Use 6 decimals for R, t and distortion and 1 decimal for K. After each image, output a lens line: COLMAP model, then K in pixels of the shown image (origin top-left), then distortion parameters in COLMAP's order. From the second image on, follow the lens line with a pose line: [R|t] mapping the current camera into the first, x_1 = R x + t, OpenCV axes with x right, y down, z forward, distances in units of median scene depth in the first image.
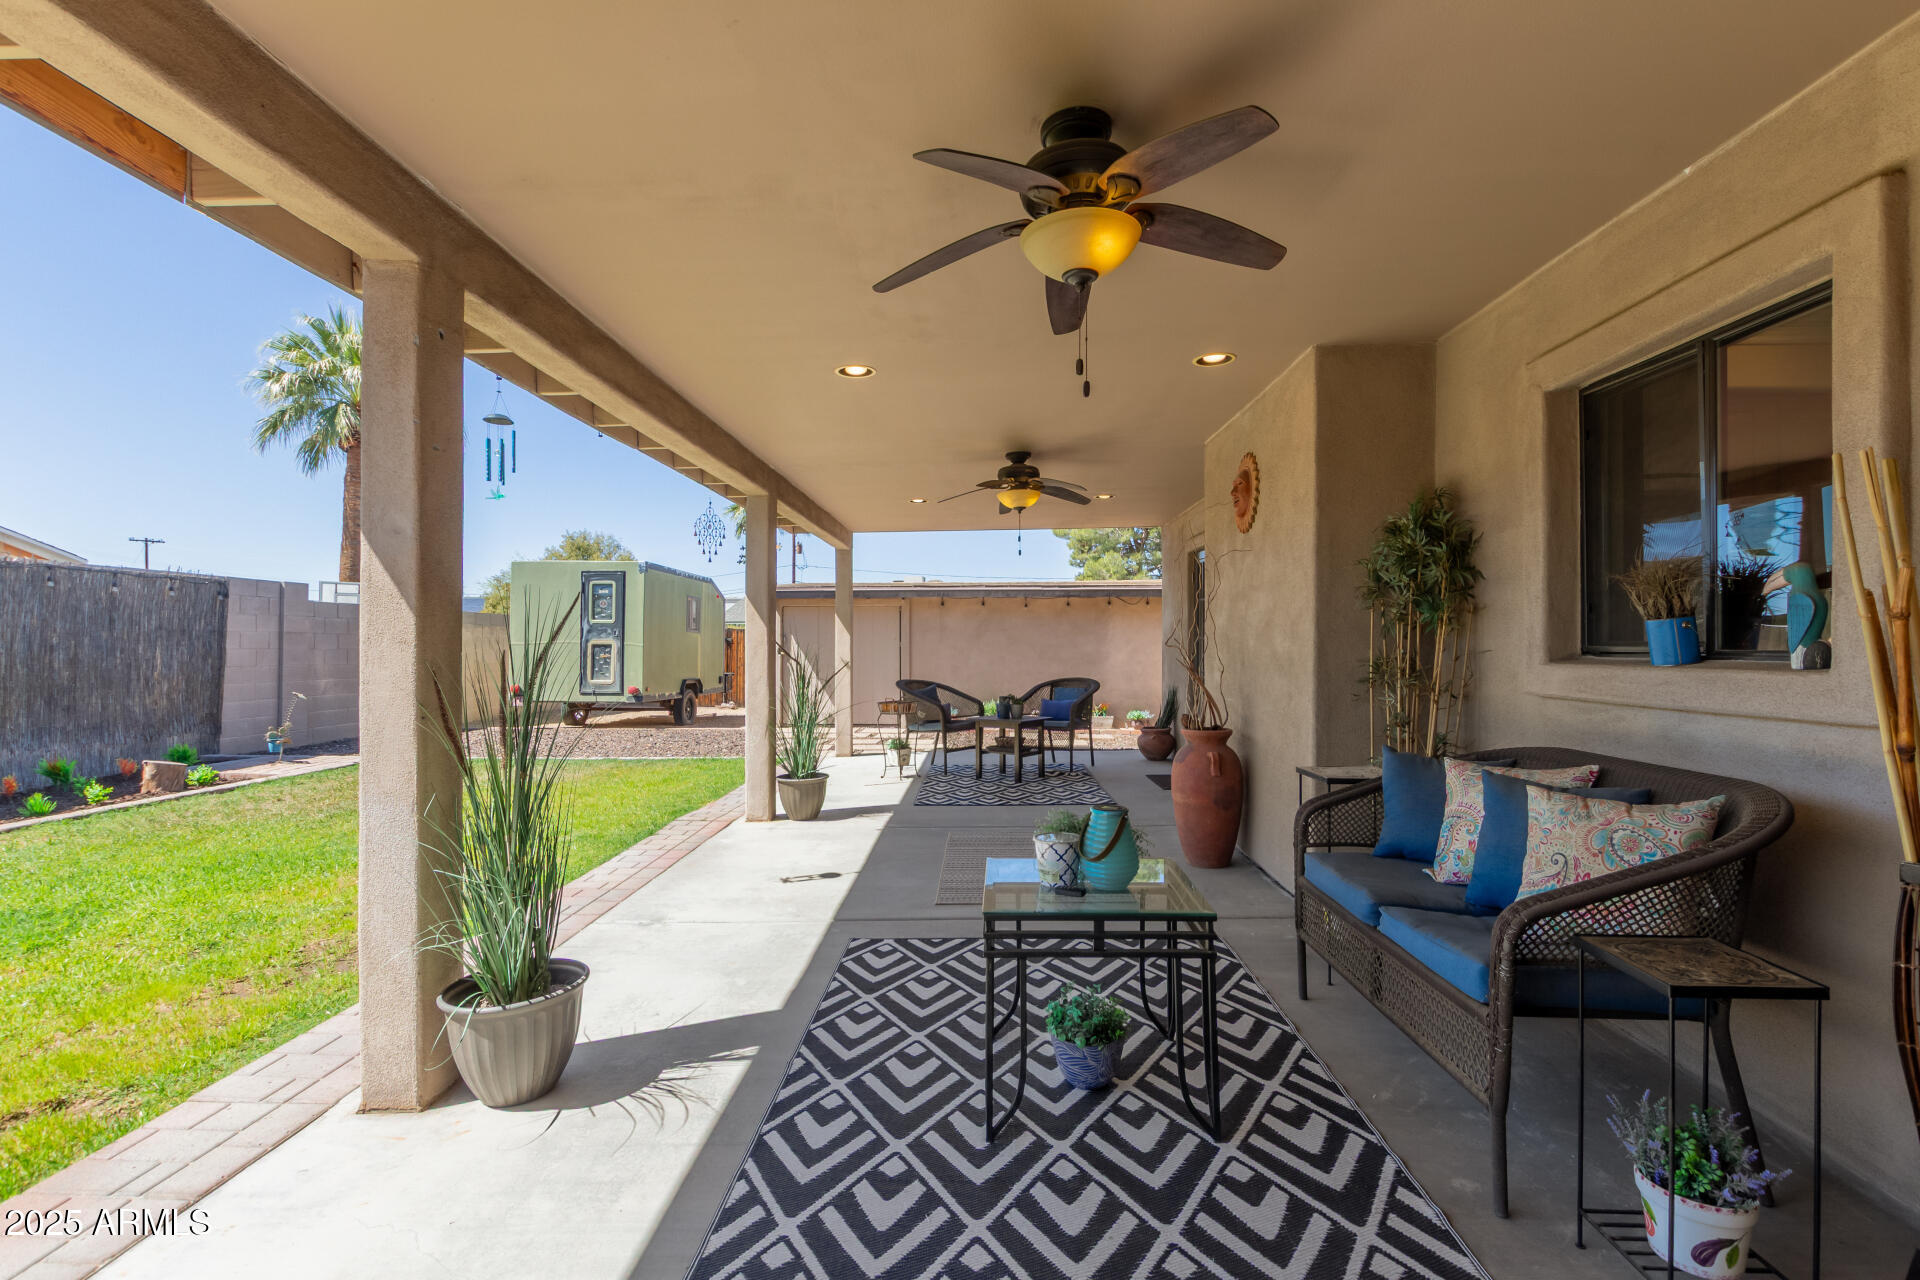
lens RADIAL K [[880.2, 0, 945.1], [0, 880.2, 642.0], [0, 0, 1]] dist [0.003593, -0.000424]
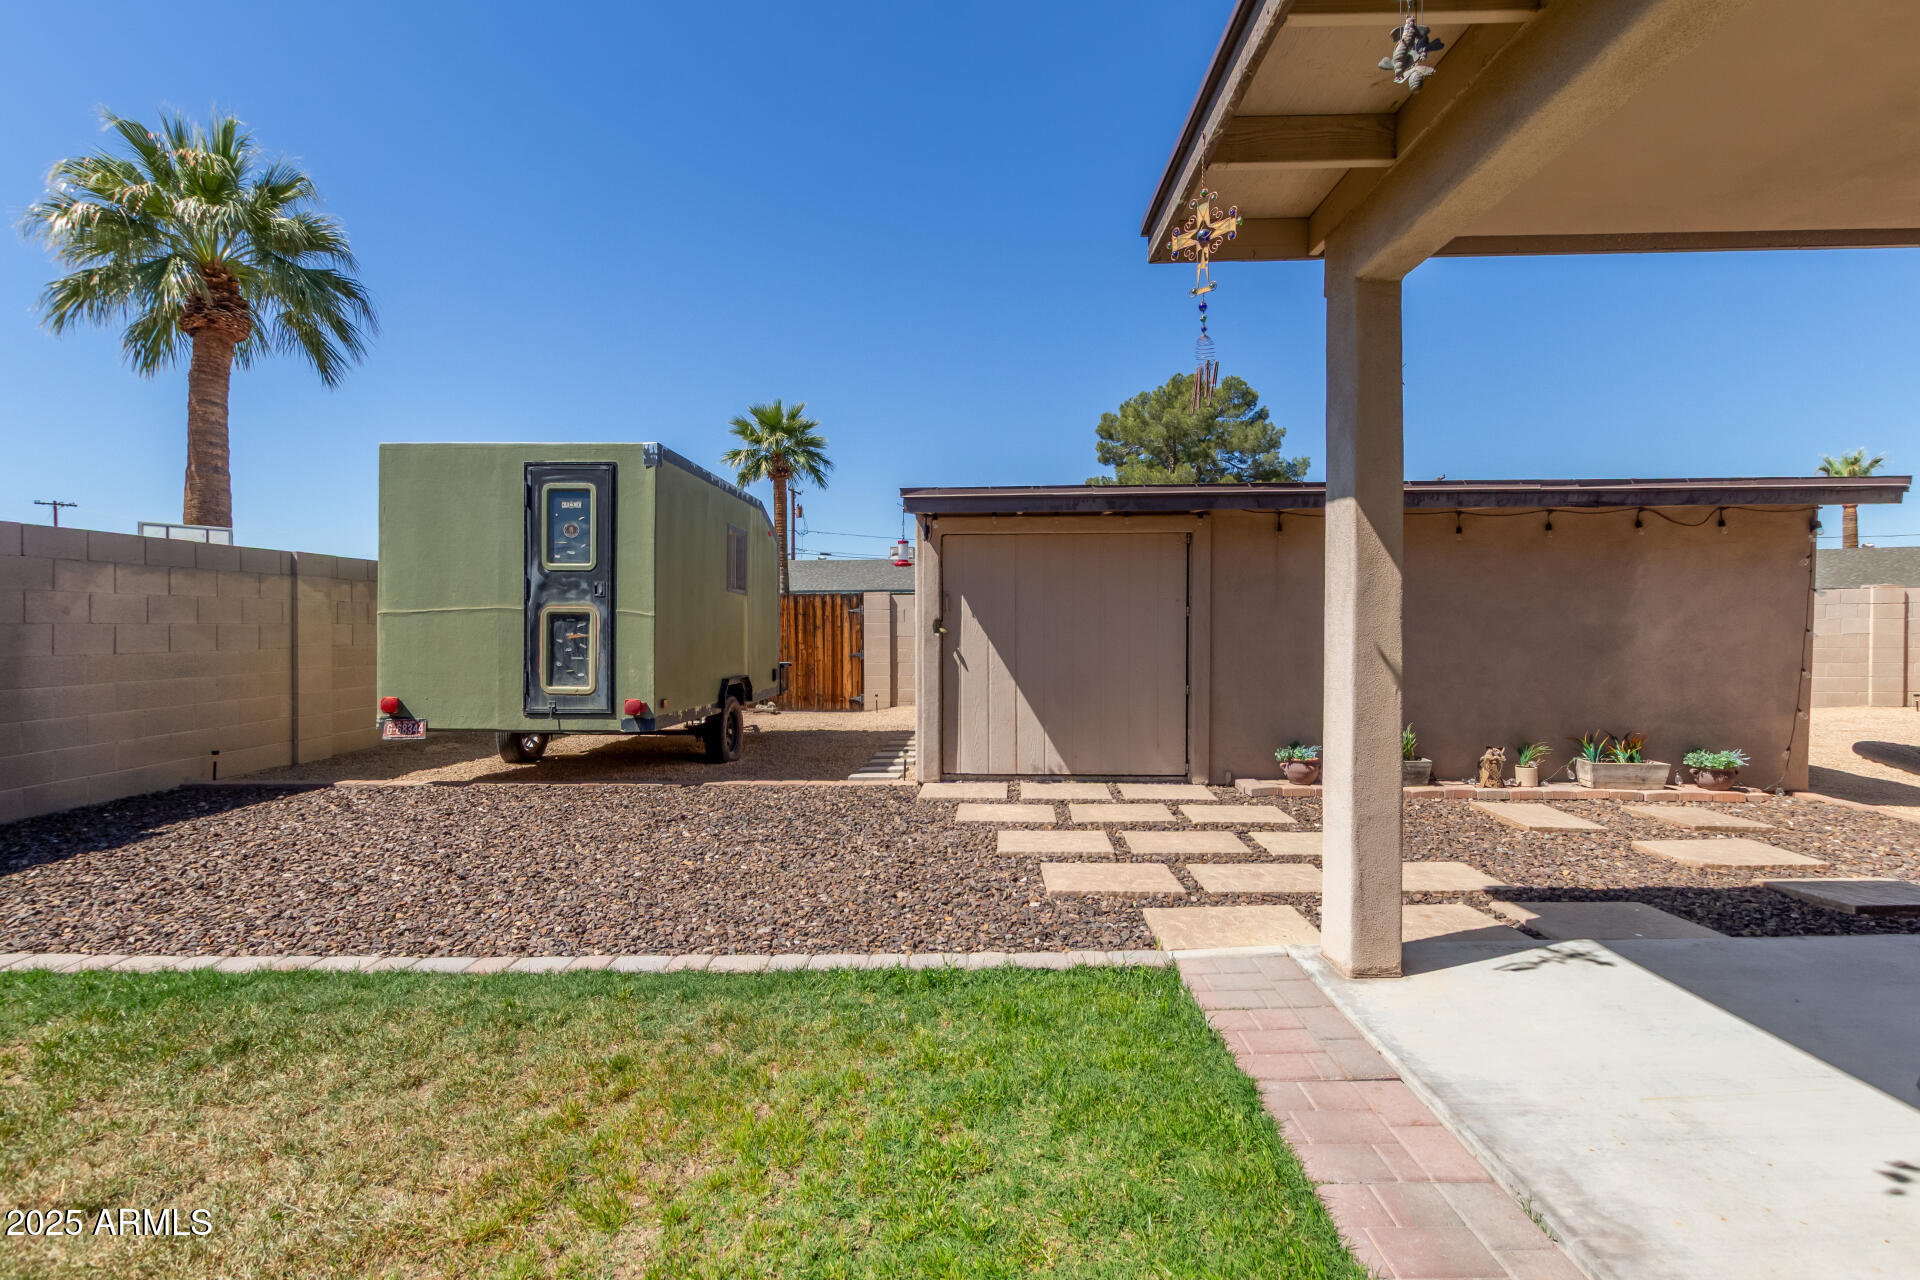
lens RADIAL K [[884.9, 0, 946.4], [0, 884.9, 633.5], [0, 0, 1]] dist [0.008292, -0.000872]
pose [[0.999770, -0.003211, 0.021204, -0.435993], [0.002826, 0.999831, 0.018189, 0.012731], [-0.021258, -0.018125, 0.999610, 1.150211]]
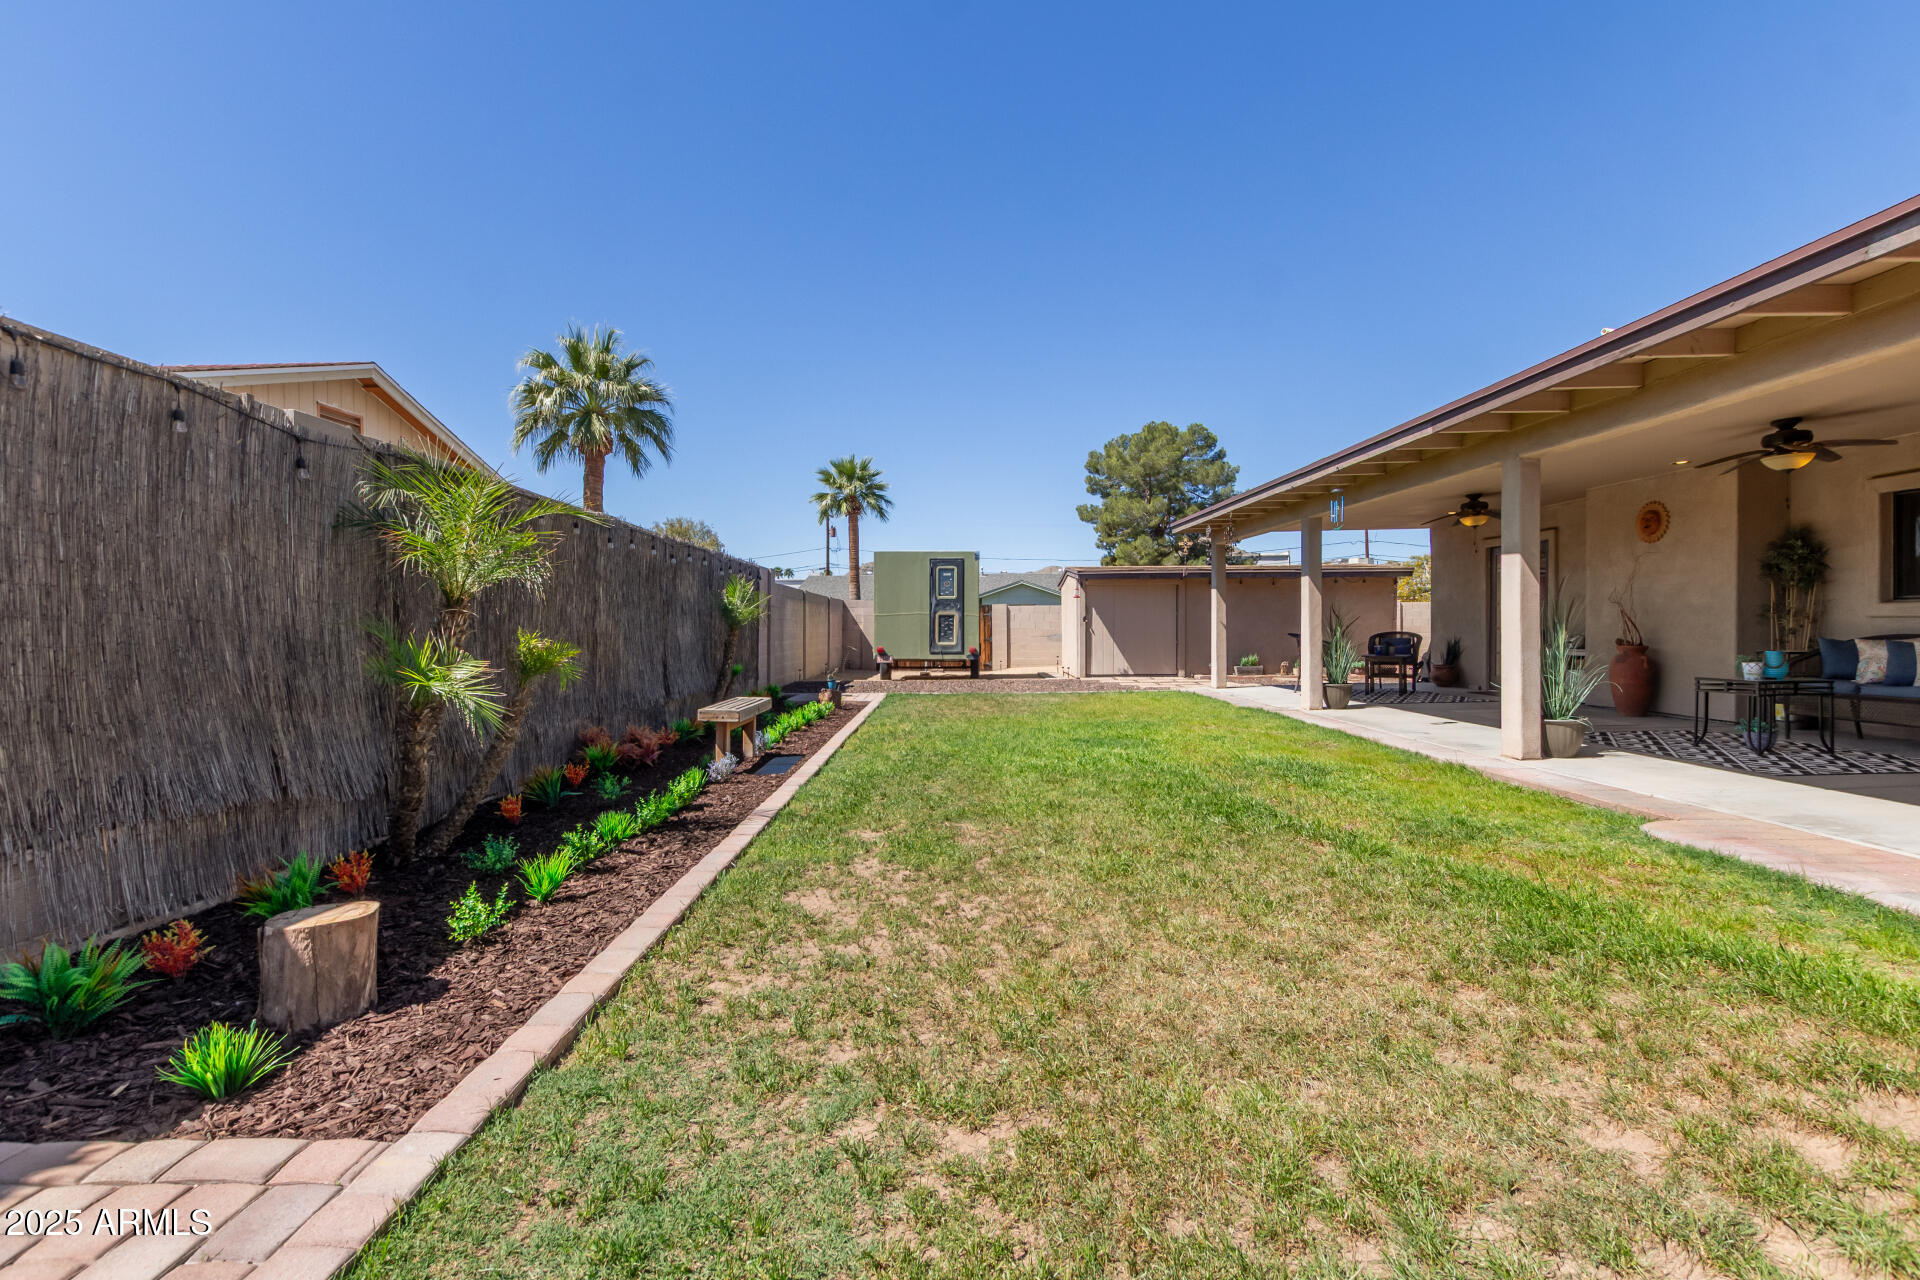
lens RADIAL K [[884.9, 0, 946.4], [0, 884.9, 633.5], [0, 0, 1]] dist [0.008292, -0.000872]
pose [[0.998447, -0.007218, 0.055232, -1.049047], [0.006567, 0.999907, 0.011949, 0.031711], [-0.055313, -0.011568, 0.998402, -0.685086]]
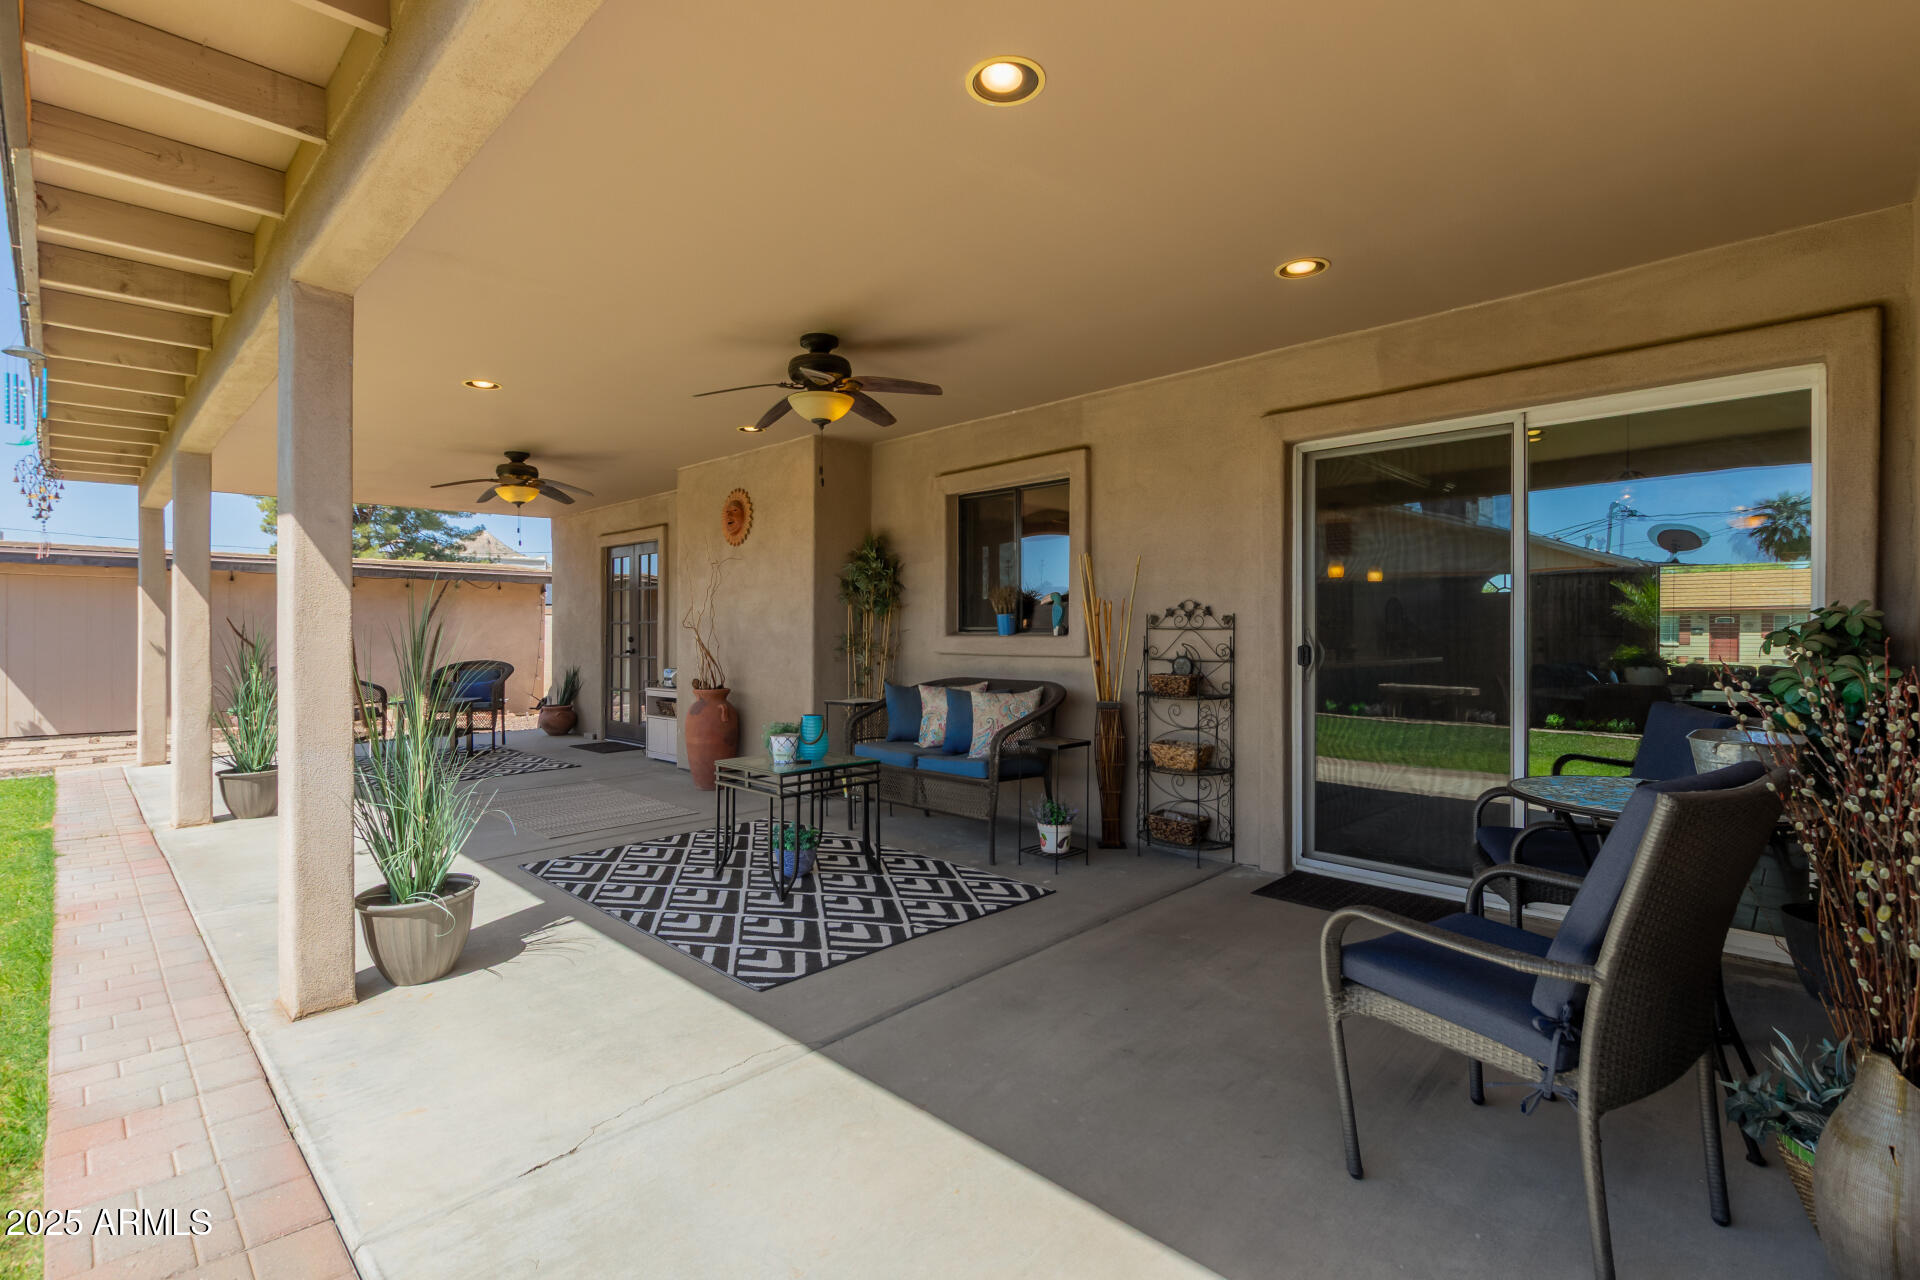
lens RADIAL K [[898.3, 0, 961.5], [0, 898.3, 634.0], [0, 0, 1]] dist [0.012770, 0.000065]
pose [[0.674795, 0.001521, 0.738003, -0.374743], [-0.004435, 0.999988, 0.001994, 0.008157], [-0.737992, -0.004619, 0.674794, -0.174607]]
